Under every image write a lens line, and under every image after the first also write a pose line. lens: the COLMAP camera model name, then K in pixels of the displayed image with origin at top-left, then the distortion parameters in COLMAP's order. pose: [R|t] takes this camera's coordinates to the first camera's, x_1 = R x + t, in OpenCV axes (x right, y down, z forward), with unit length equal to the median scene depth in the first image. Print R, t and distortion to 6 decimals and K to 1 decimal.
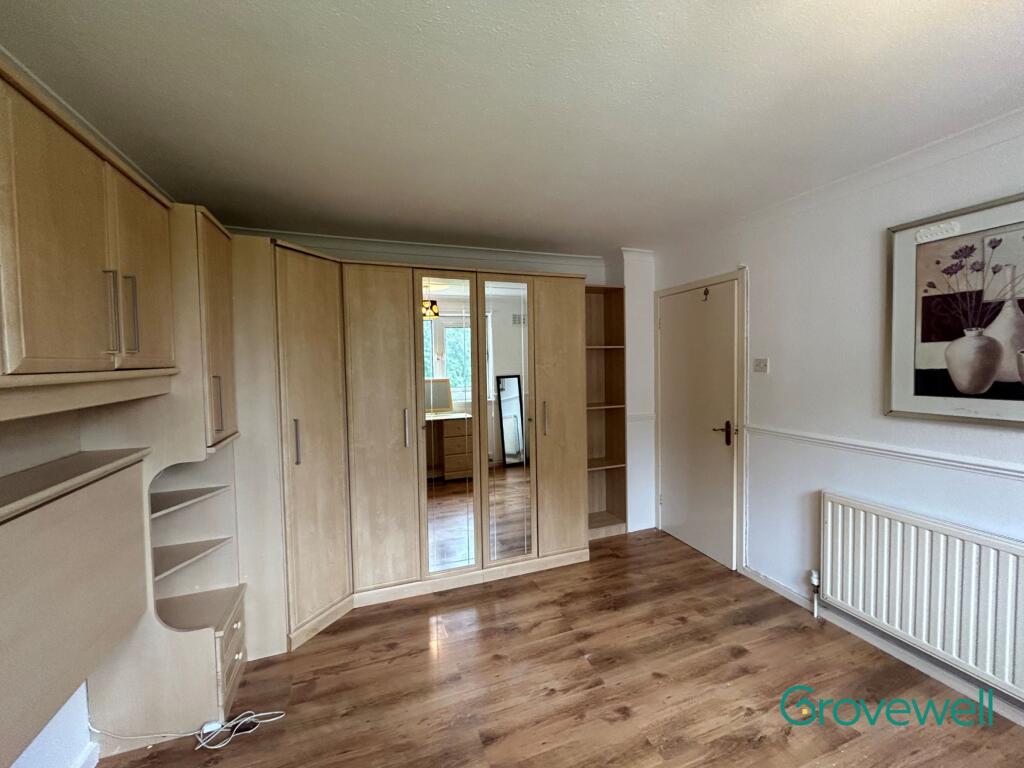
lens RADIAL K [[414.6, 0, 512.7], [0, 414.6, 381.4], [0, 0, 1]] dist [0.000826, 0.000212]
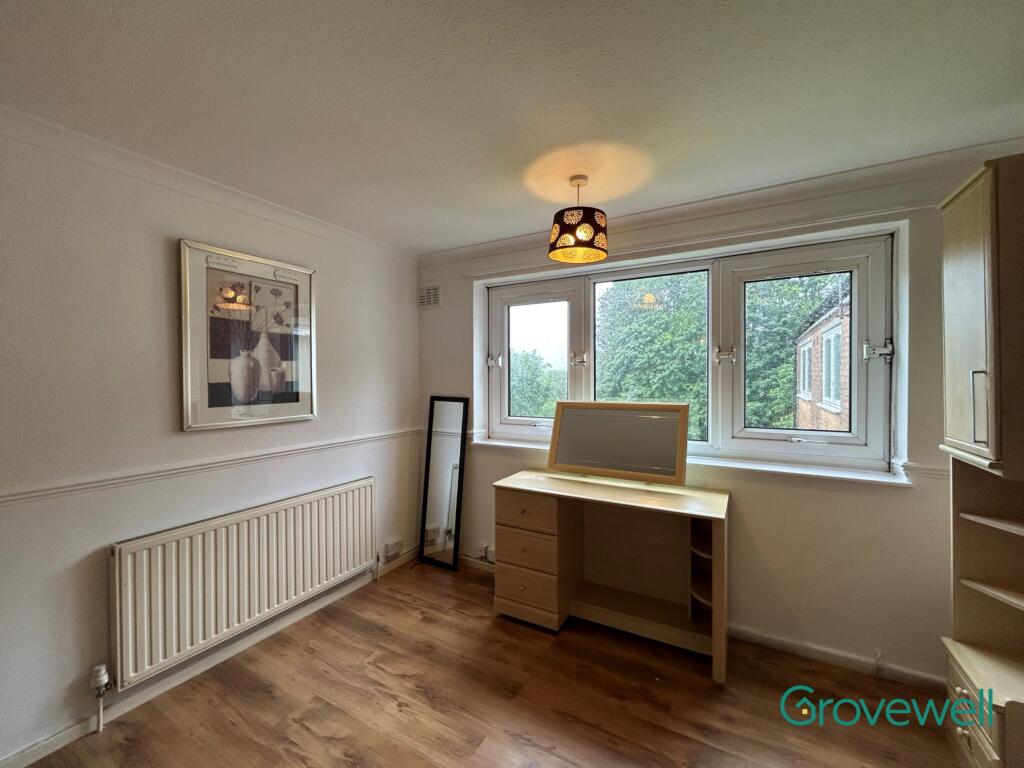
lens RADIAL K [[414.6, 0, 512.7], [0, 414.6, 381.4], [0, 0, 1]] dist [0.000826, 0.000212]
pose [[-0.637928, 0.013440, 0.769979, -0.364140], [0.051768, 0.998334, 0.025463, -0.021333], [-0.768354, 0.056104, -0.637561, 1.126850]]
